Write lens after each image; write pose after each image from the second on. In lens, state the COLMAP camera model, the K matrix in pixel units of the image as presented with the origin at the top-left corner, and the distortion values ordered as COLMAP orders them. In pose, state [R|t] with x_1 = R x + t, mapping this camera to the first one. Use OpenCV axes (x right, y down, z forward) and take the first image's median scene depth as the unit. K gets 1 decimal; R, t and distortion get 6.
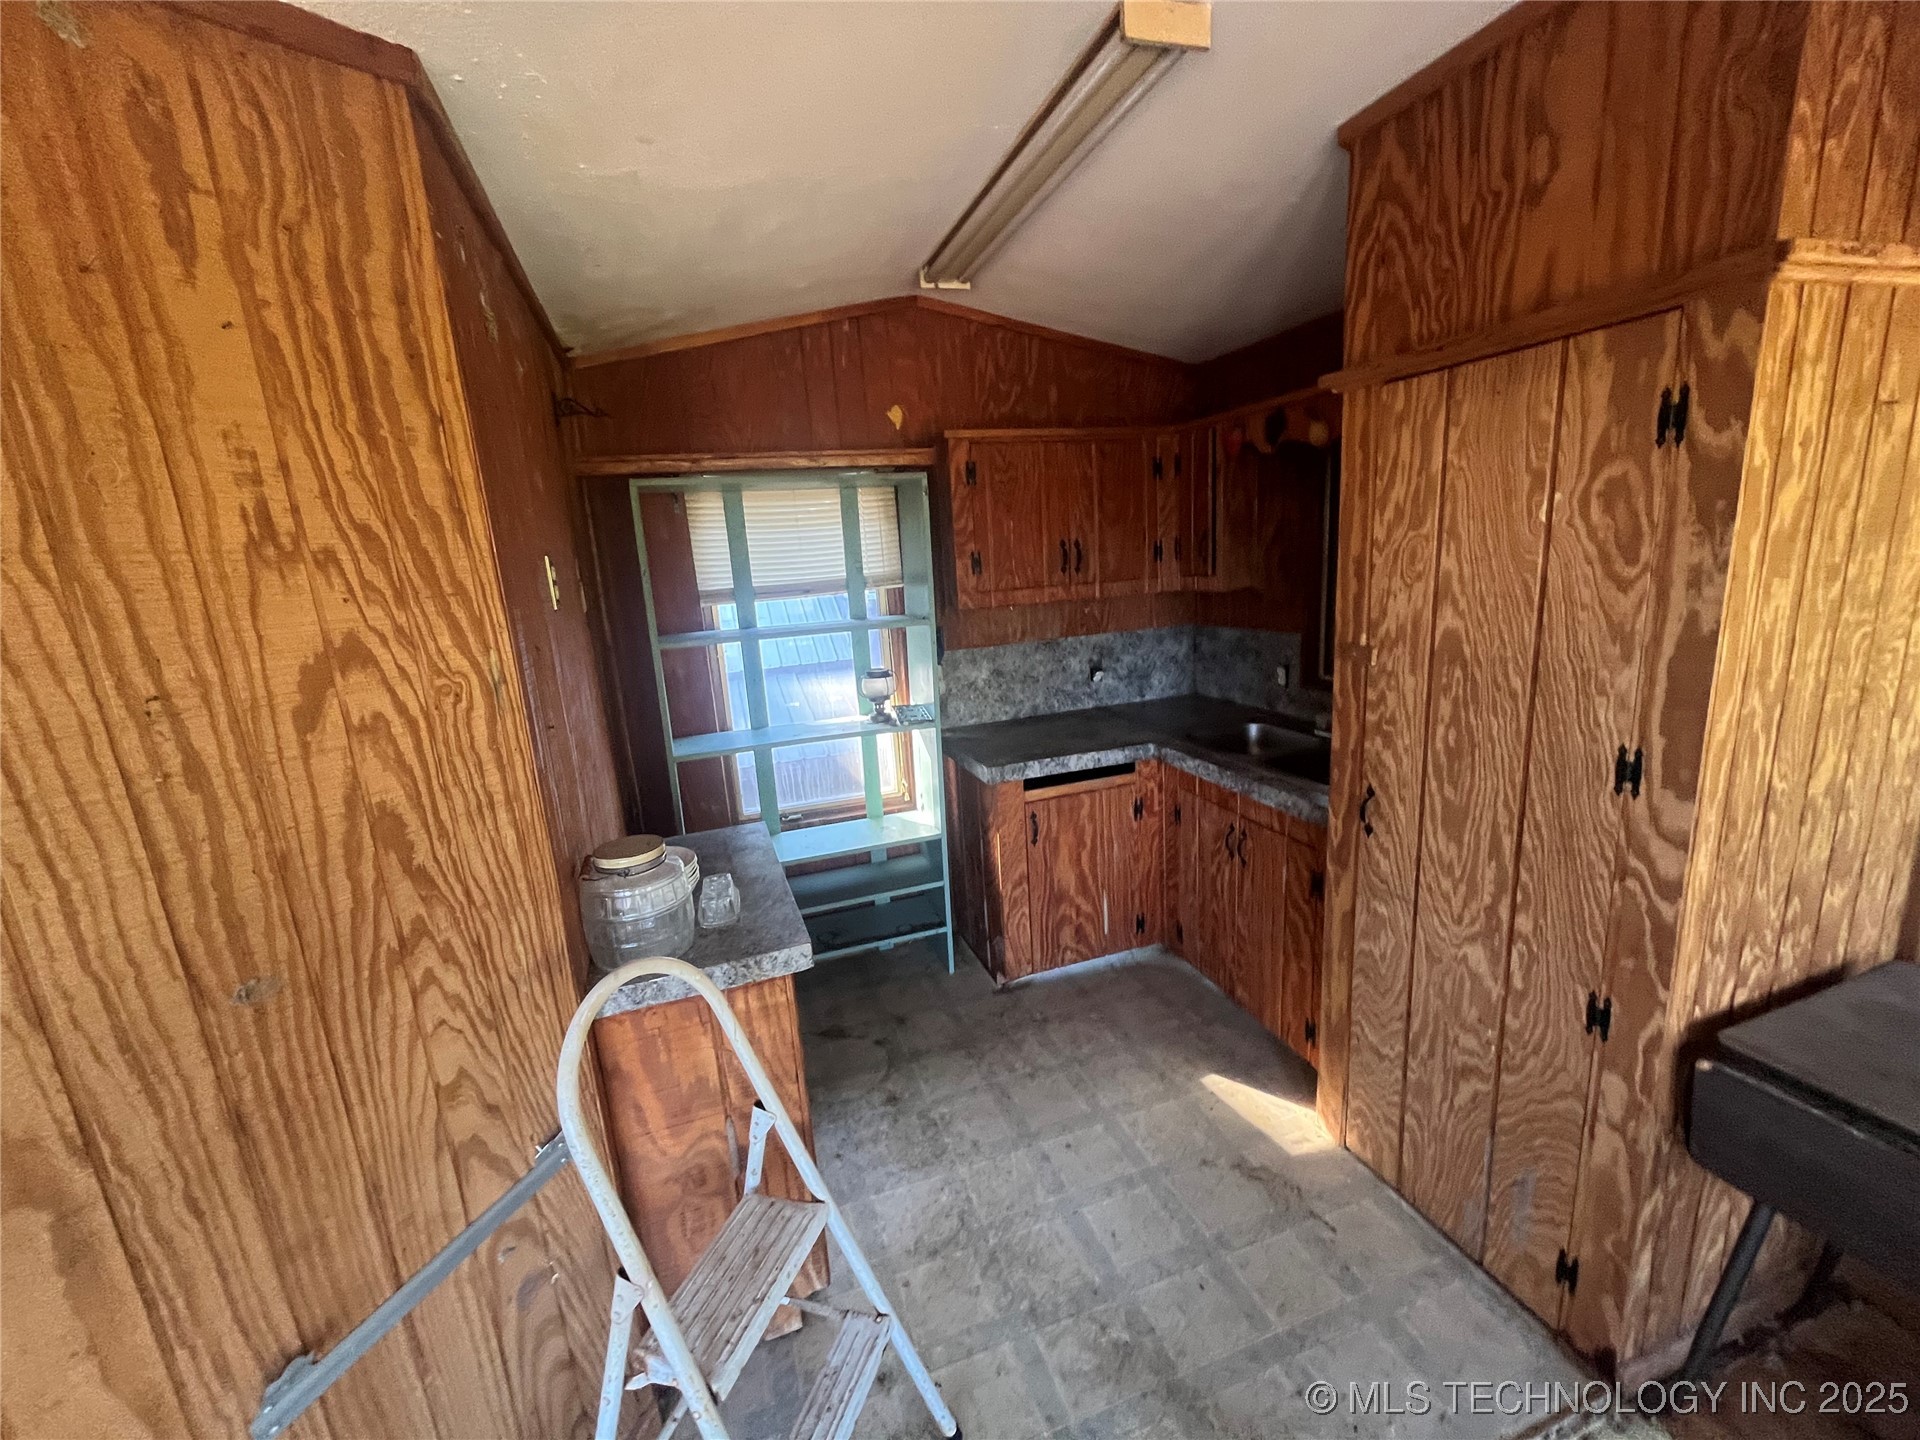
lens RADIAL K [[776.3, 0, 959.3], [0, 776.3, 716.6], [0, 0, 1]] dist [-0.000500, -0.000317]
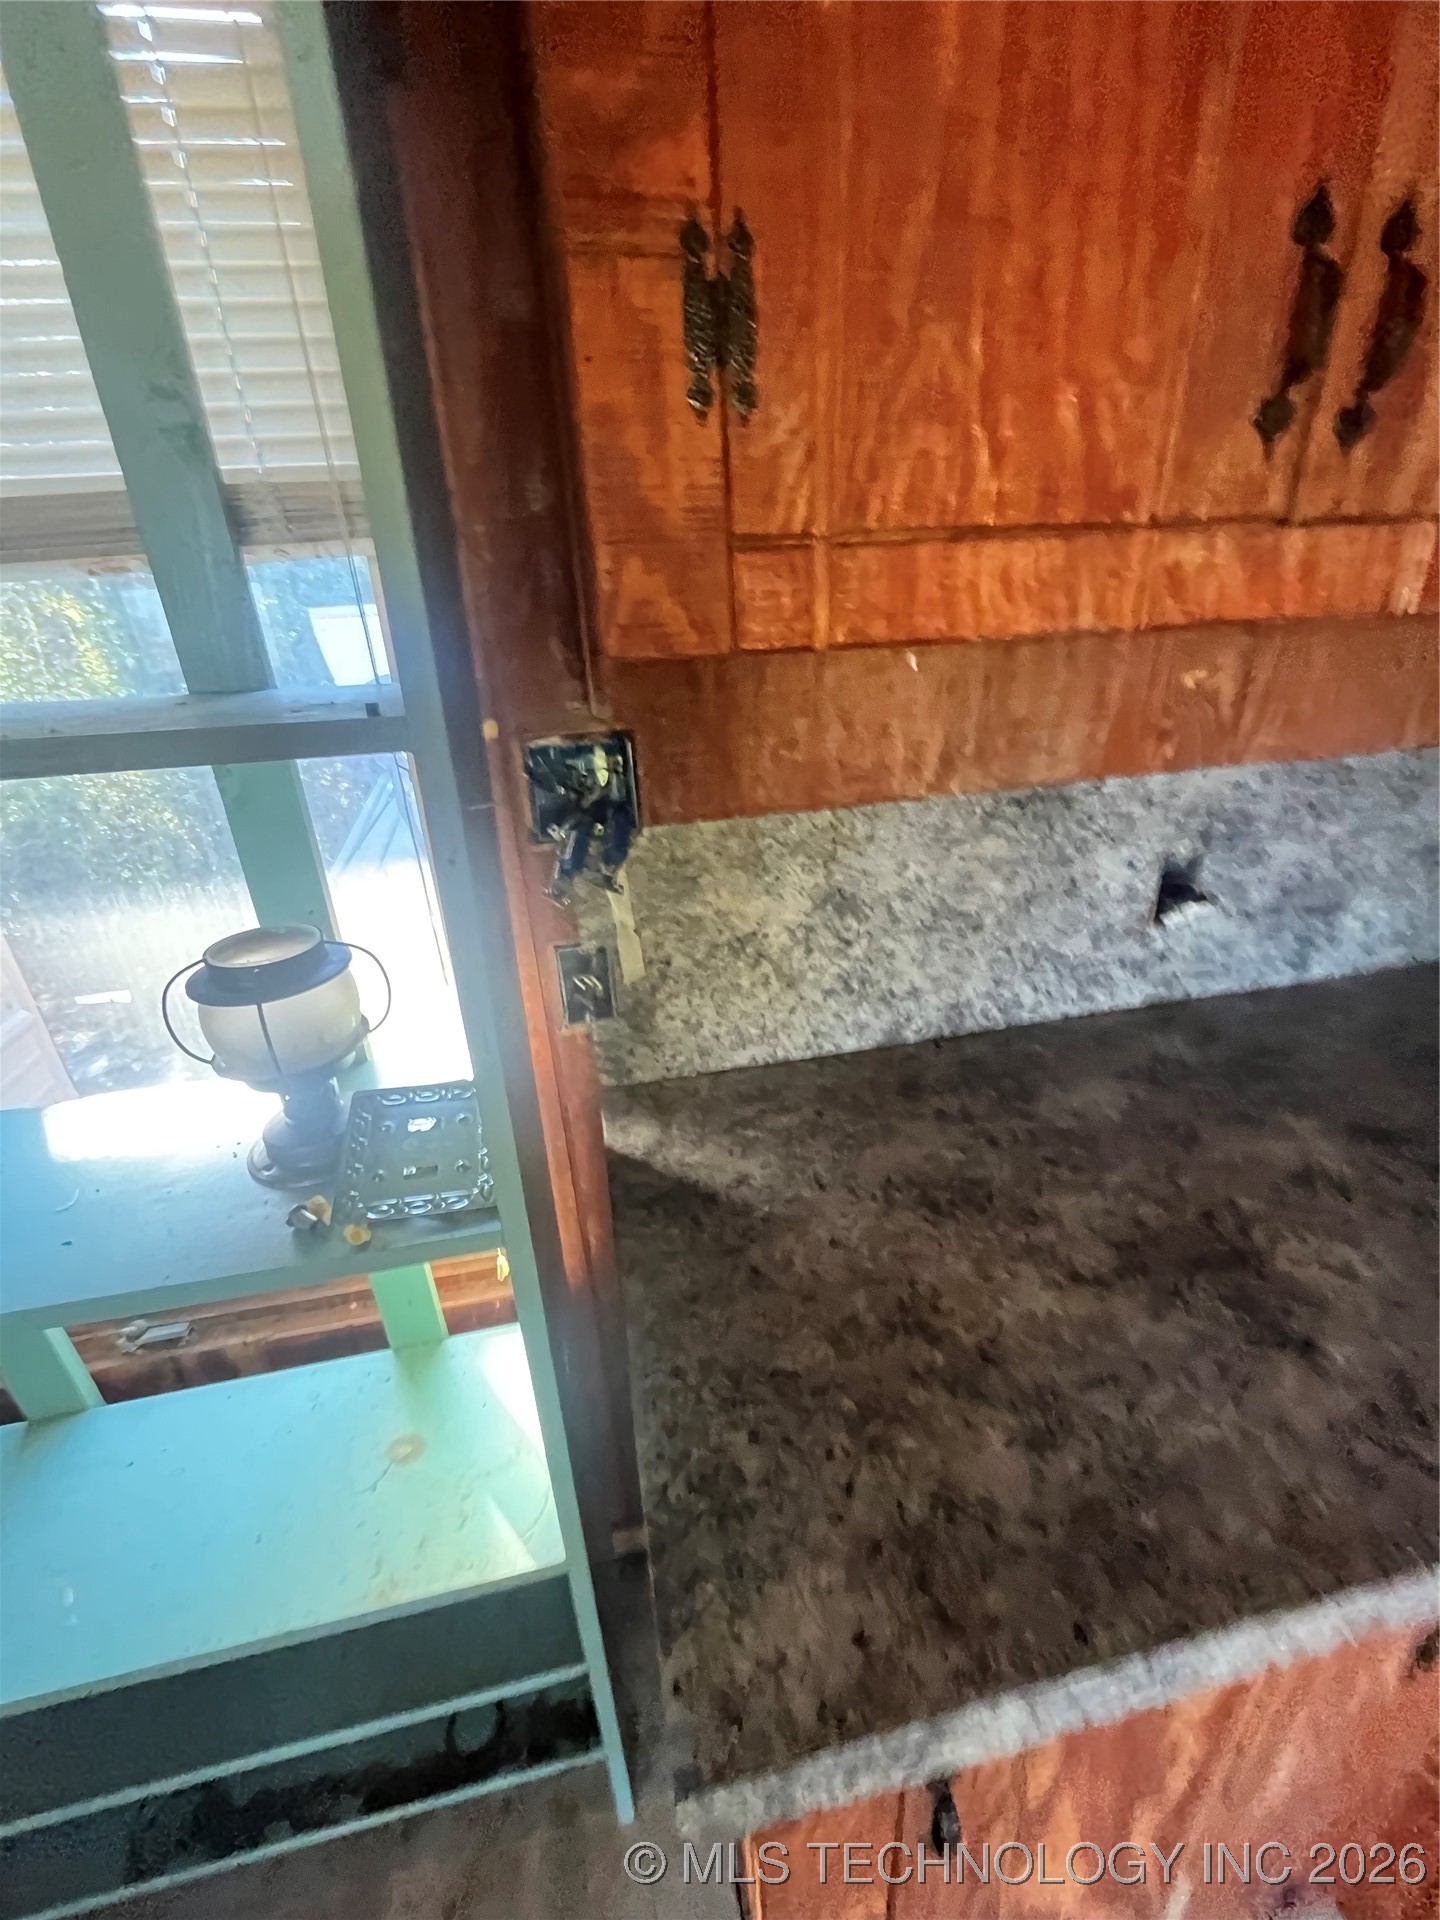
lens RADIAL K [[776.3, 0, 717.0], [0, 776.3, 955.2], [0, 0, 1]] dist [-0.000500, -0.000317]
pose [[0.991000, 0.066041, -0.116435, 0.038397], [-0.039995, 0.976174, 0.213269, -0.094638], [0.127745, -0.206693, 0.970030, 0.703064]]
